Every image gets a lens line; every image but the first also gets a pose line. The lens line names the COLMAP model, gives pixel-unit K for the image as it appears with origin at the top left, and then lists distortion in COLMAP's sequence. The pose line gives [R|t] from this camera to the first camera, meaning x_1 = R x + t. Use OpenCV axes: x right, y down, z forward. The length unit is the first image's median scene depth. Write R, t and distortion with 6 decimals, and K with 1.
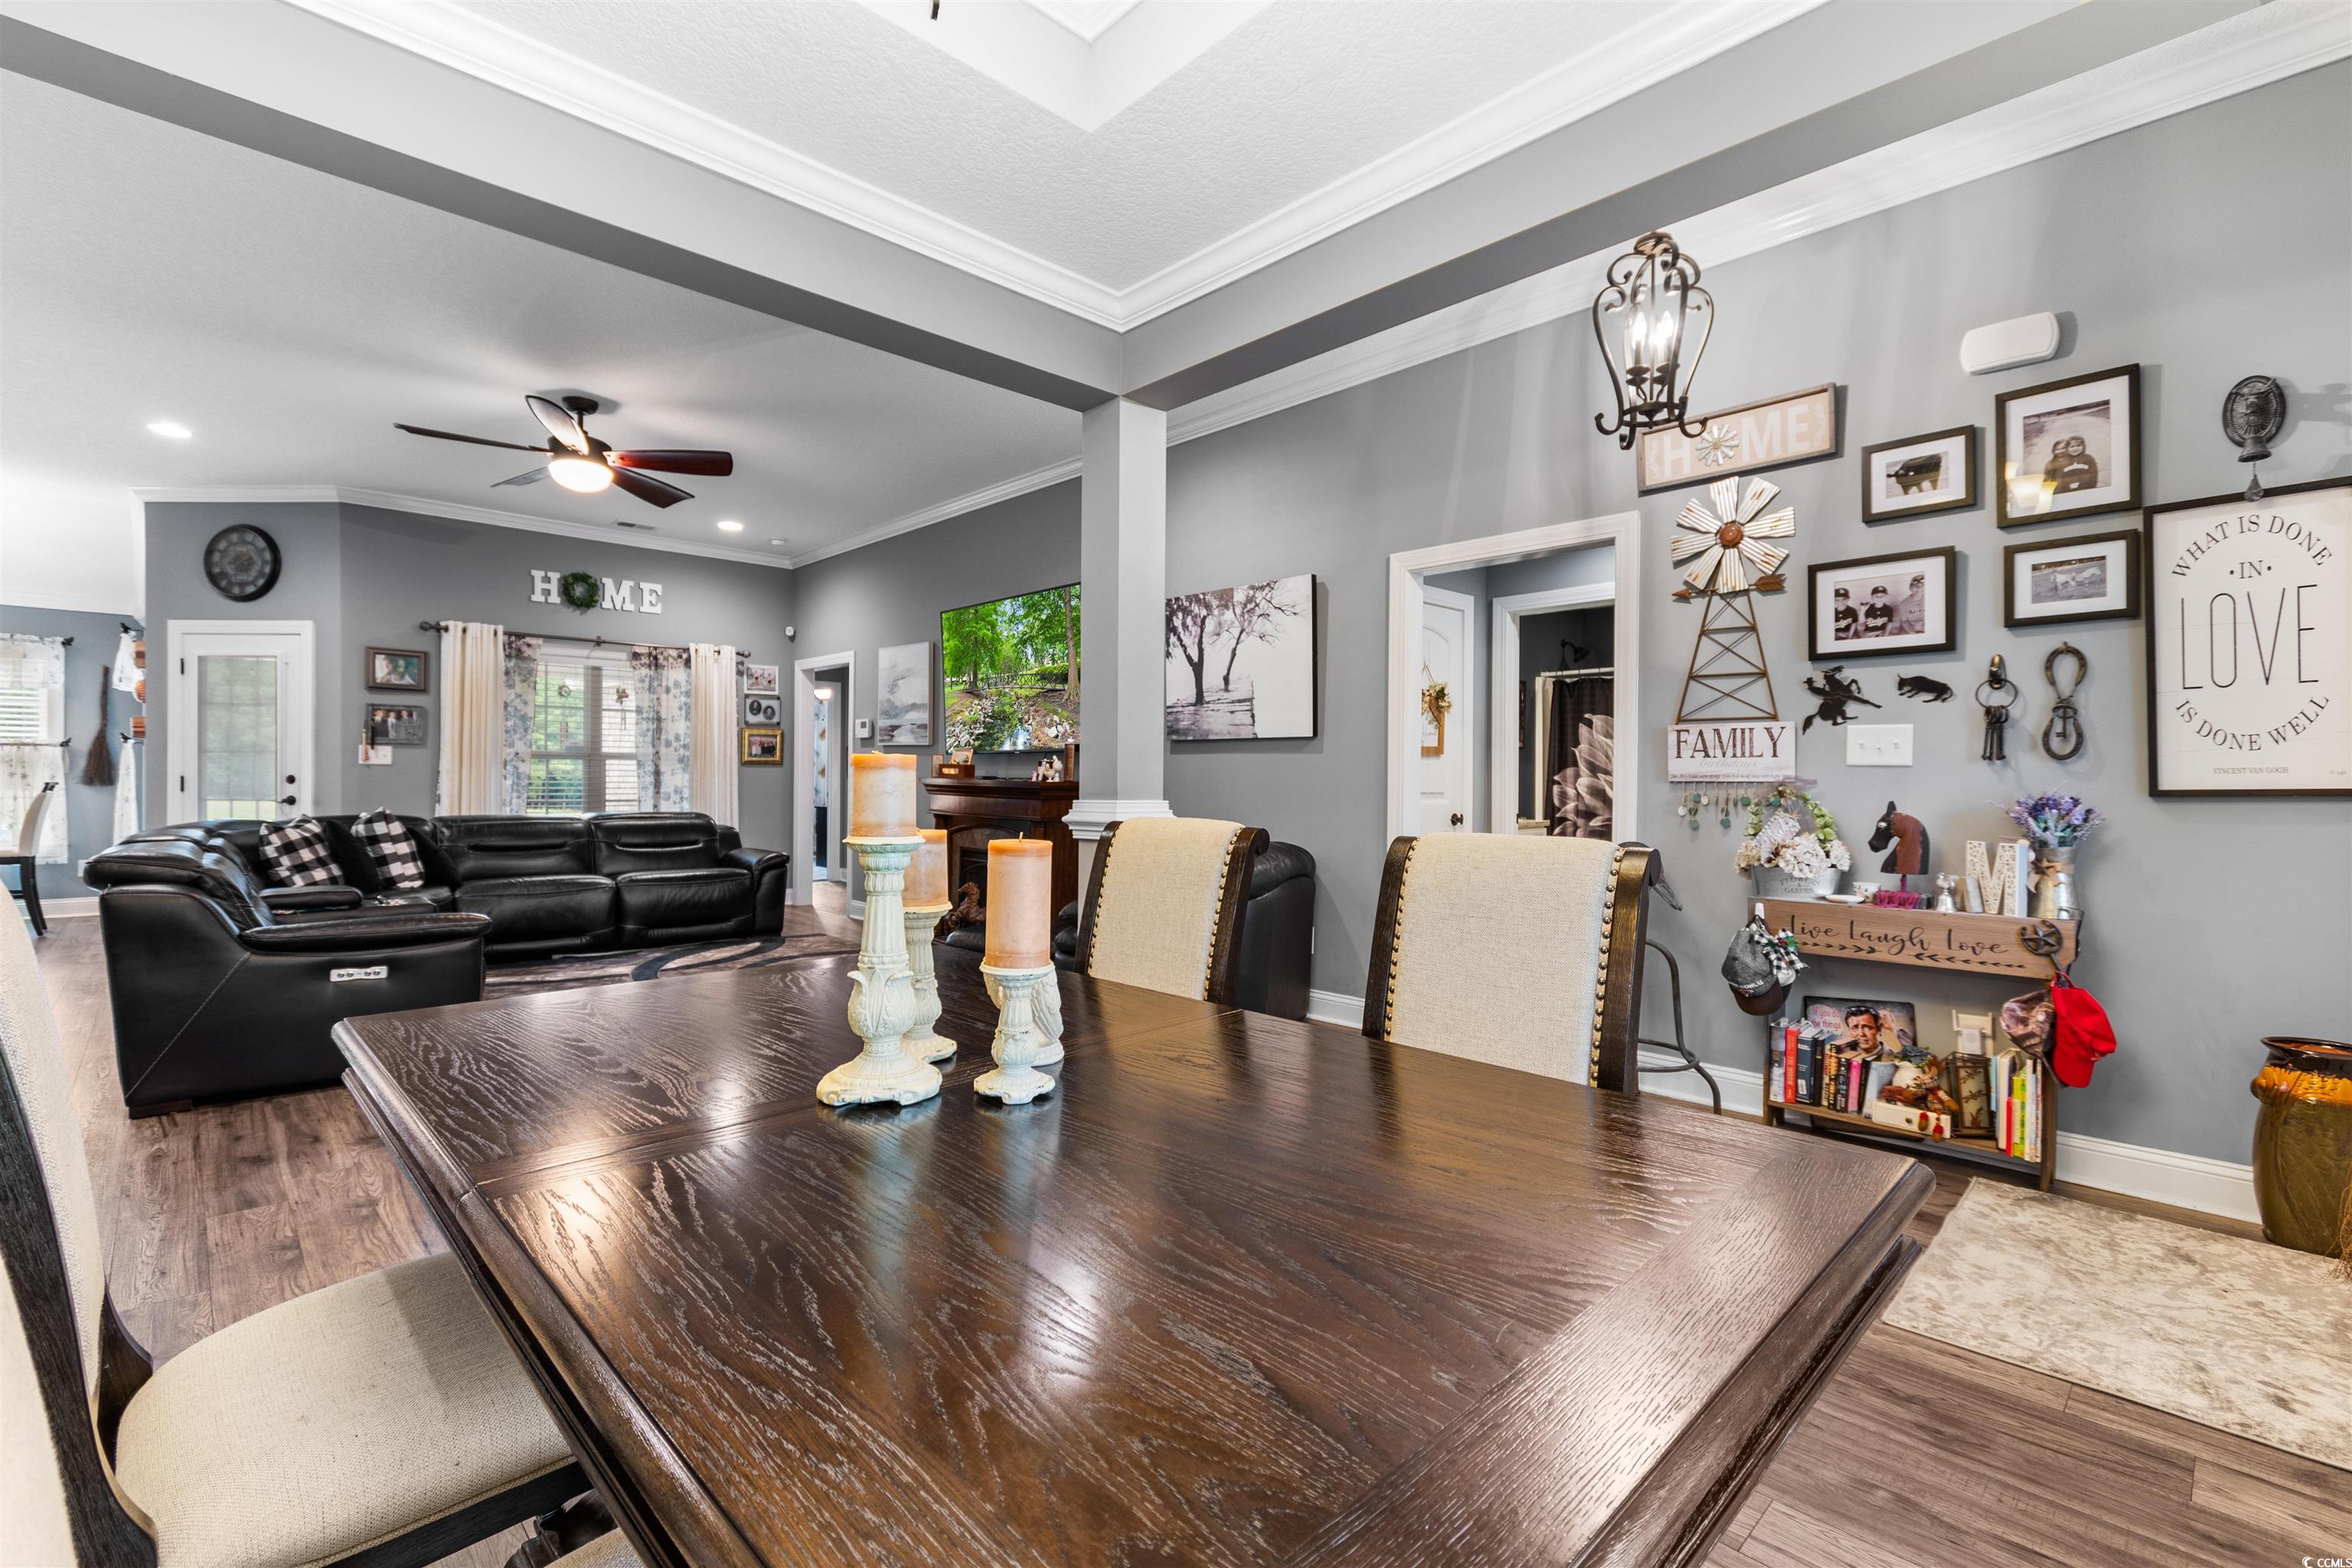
lens RADIAL K [[1039.0, 0, 1176.0], [0, 1039.0, 784.0], [0, 0, 1]] dist [0.002813, 0.000239]
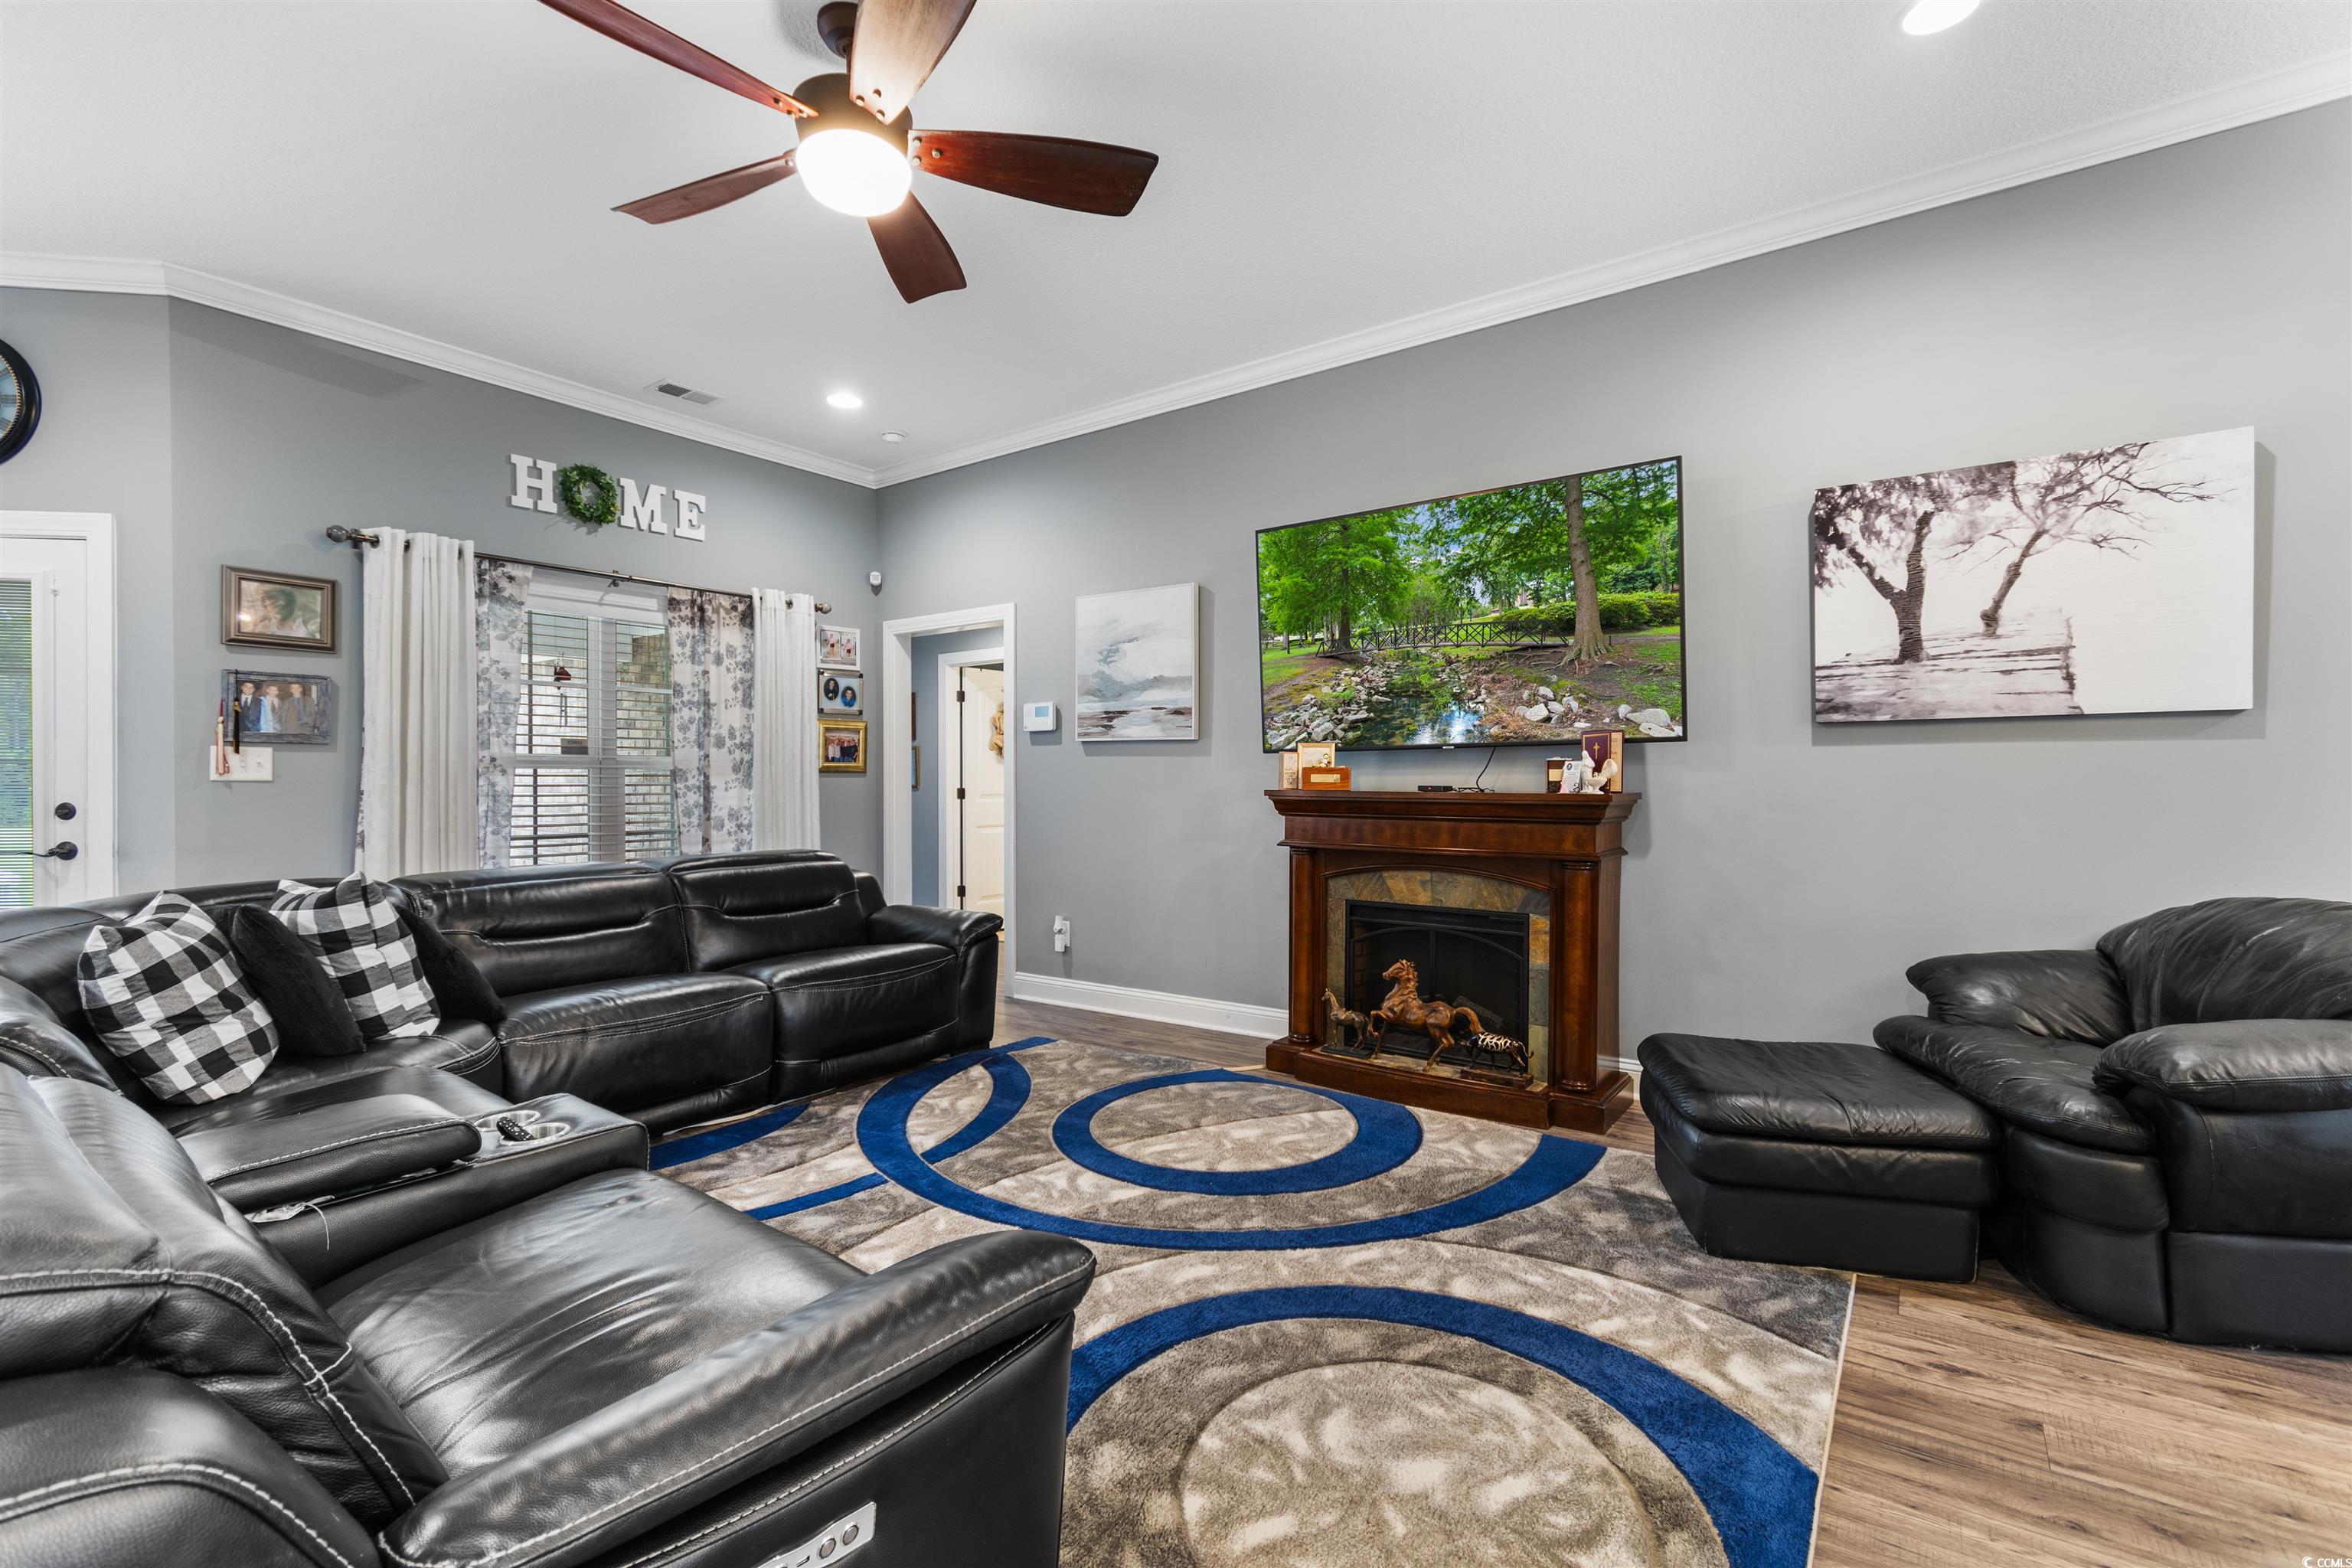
lens RADIAL K [[1035.2, 0, 1175.4], [0, 1035.2, 779.1], [0, 0, 1]] dist [0.001416, -0.000397]
pose [[0.983743, -0.013647, 0.179063, -0.388681], [0.015148, 0.999861, -0.007019, -0.008616], [-0.178943, 0.009617, 0.983813, 0.380115]]
